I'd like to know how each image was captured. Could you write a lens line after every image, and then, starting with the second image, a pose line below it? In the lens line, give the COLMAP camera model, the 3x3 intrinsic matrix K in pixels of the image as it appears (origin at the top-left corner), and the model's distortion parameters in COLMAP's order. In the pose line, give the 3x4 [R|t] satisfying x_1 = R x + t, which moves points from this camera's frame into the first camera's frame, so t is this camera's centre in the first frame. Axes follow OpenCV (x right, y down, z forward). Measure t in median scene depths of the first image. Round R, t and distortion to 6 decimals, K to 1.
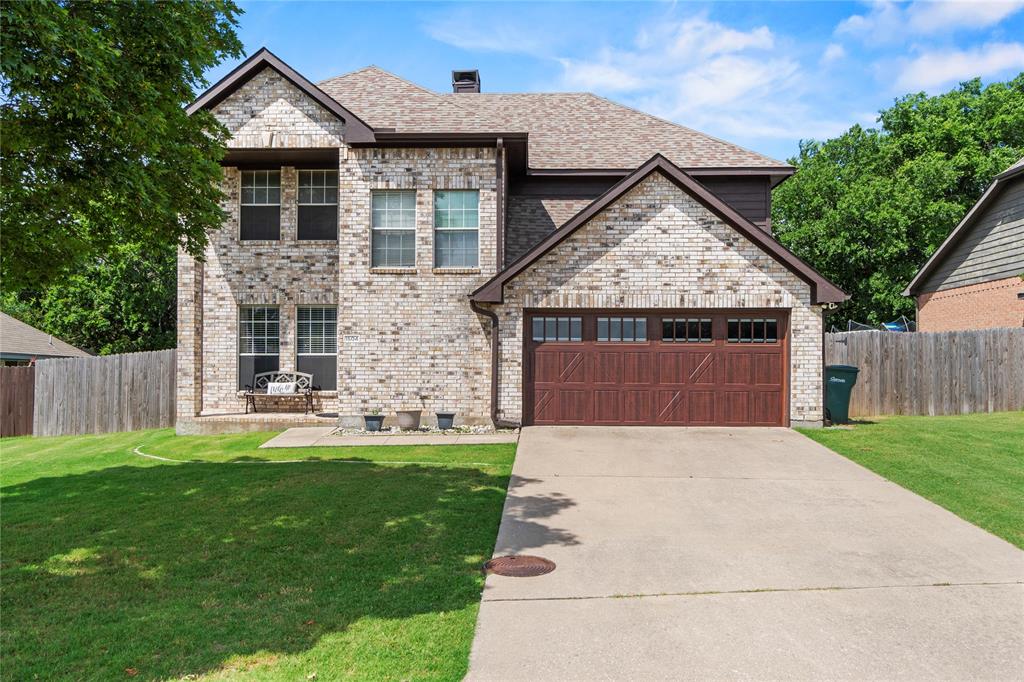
lens RADIAL K [[787.4, 0, 517.3], [0, 787.4, 342.8], [0, 0, 1]] dist [0.006539, 0.005806]
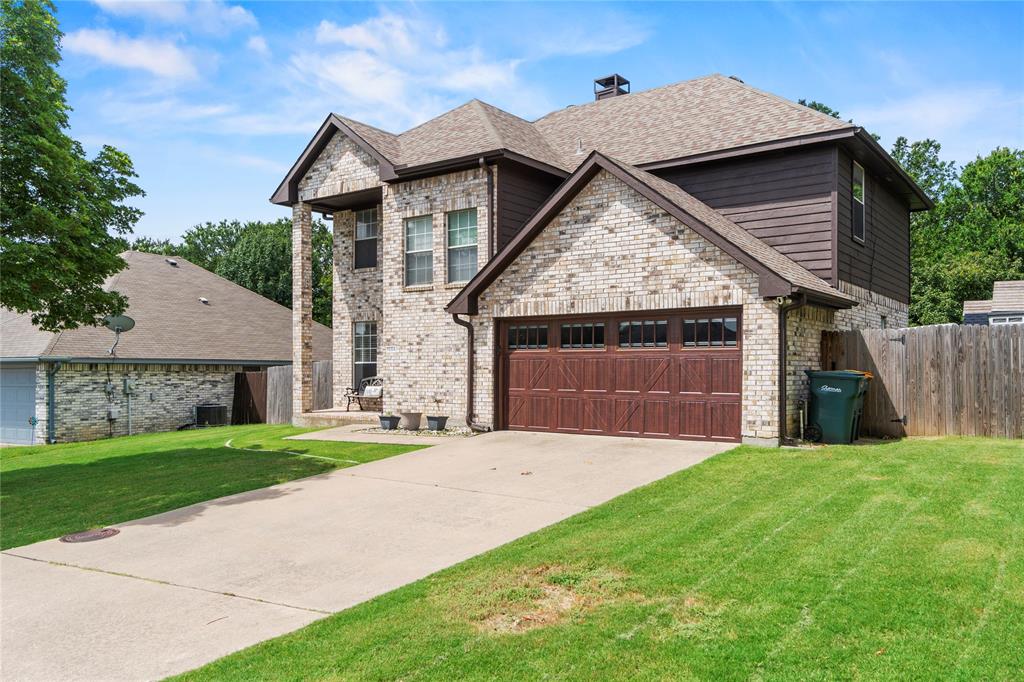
lens RADIAL K [[787.4, 0, 516.4], [0, 787.4, 343.9], [0, 0, 1]] dist [0.006539, 0.005806]
pose [[0.825607, -0.022169, -0.563810, 0.617924], [0.024930, 0.999685, -0.002803, -0.005599], [0.563695, -0.011741, 0.825900, 0.151279]]
